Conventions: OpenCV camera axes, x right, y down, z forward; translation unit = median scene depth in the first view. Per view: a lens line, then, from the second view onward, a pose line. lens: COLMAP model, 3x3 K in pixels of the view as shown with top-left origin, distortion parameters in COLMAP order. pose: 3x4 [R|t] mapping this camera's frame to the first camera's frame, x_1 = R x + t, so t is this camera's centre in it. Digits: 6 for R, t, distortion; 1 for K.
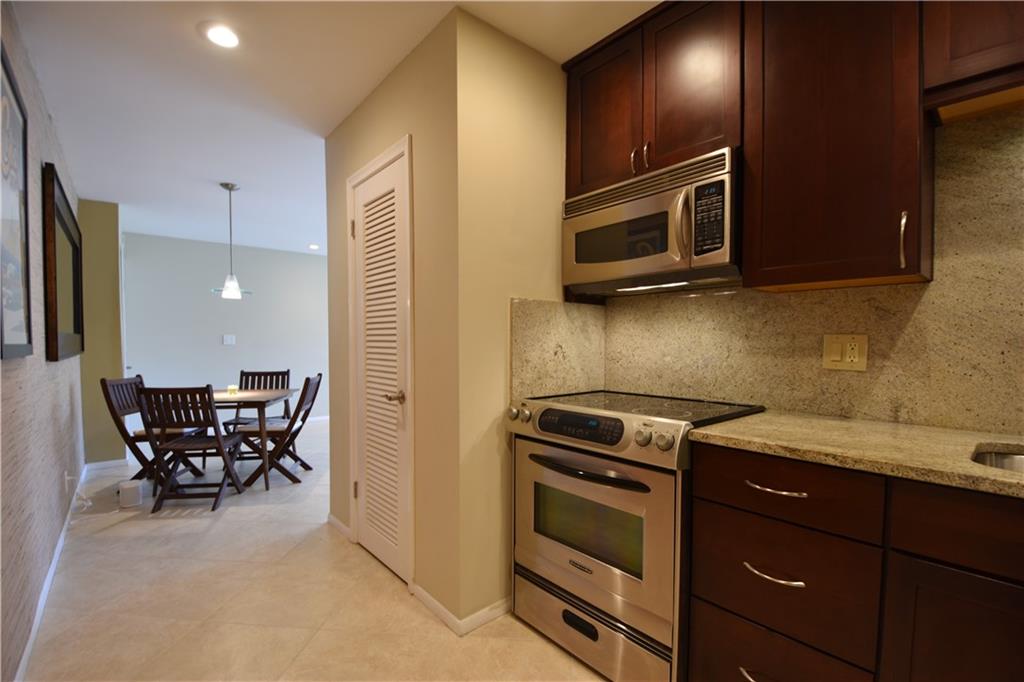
lens RADIAL K [[450.8, 0, 514.1], [0, 450.8, 357.4], [0, 0, 1]] dist [0.020927, -0.026269]
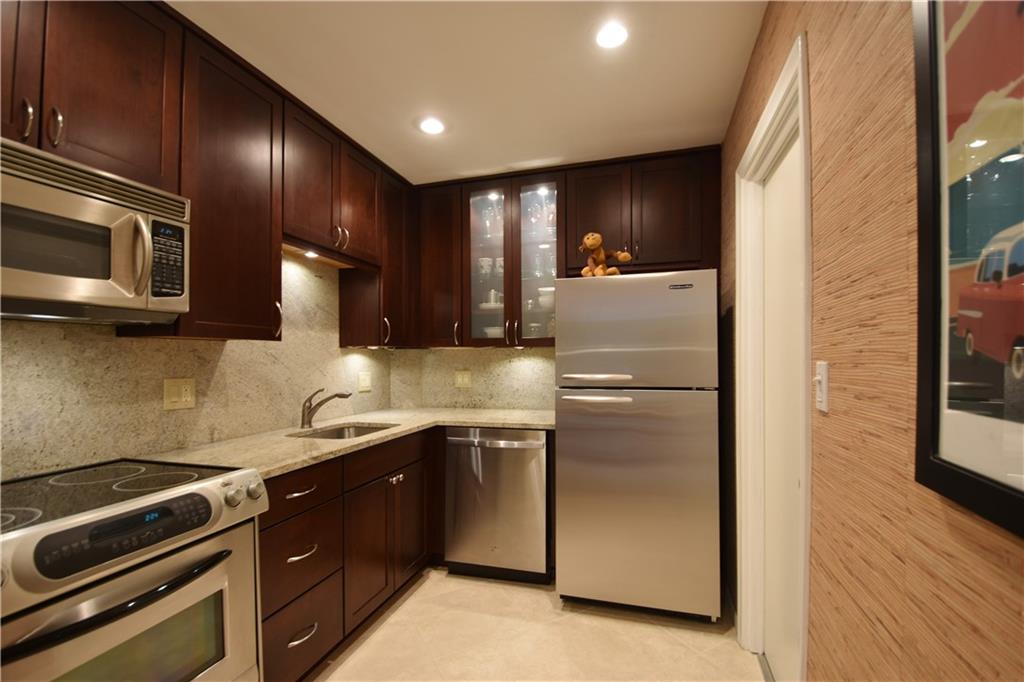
lens RADIAL K [[450.8, 0, 514.1], [0, 450.8, 357.4], [0, 0, 1]] dist [0.020927, -0.026269]
pose [[-0.531387, 0.001500, 0.847128, -0.637974], [0.035325, 0.999168, 0.020389, -0.086468], [-0.846393, 0.040759, -0.530997, 0.773617]]
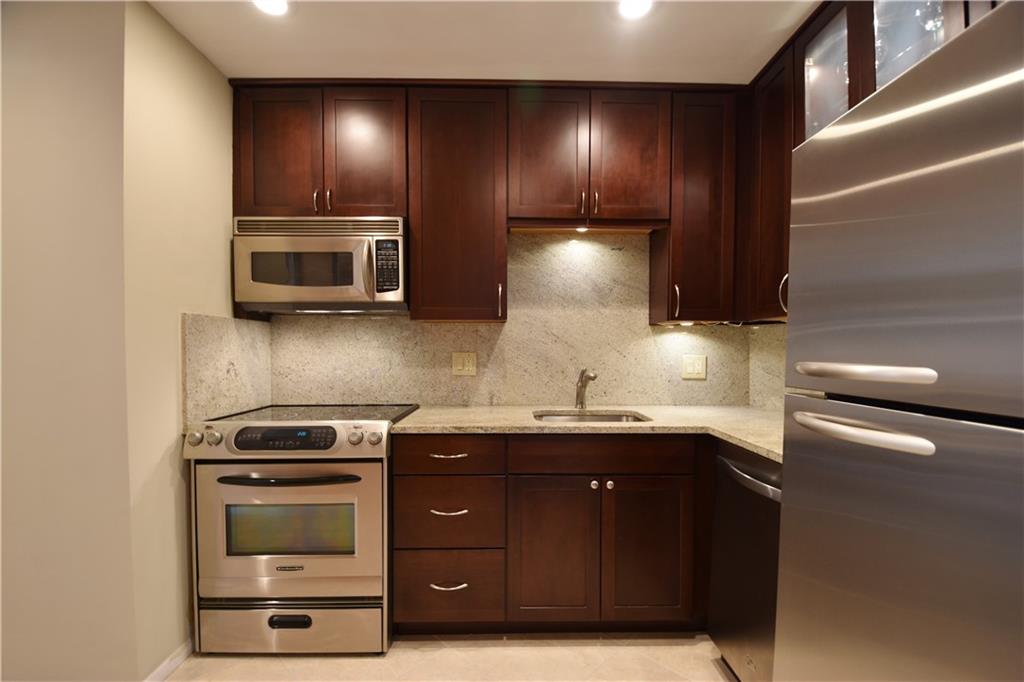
lens RADIAL K [[450.8, 0, 514.1], [0, 450.8, 357.4], [0, 0, 1]] dist [0.020927, -0.026269]
pose [[0.646359, -0.017470, 0.762834, -0.295206], [0.028758, 0.999585, -0.001475, -0.023077], [-0.762491, 0.022890, 0.646593, -0.113069]]
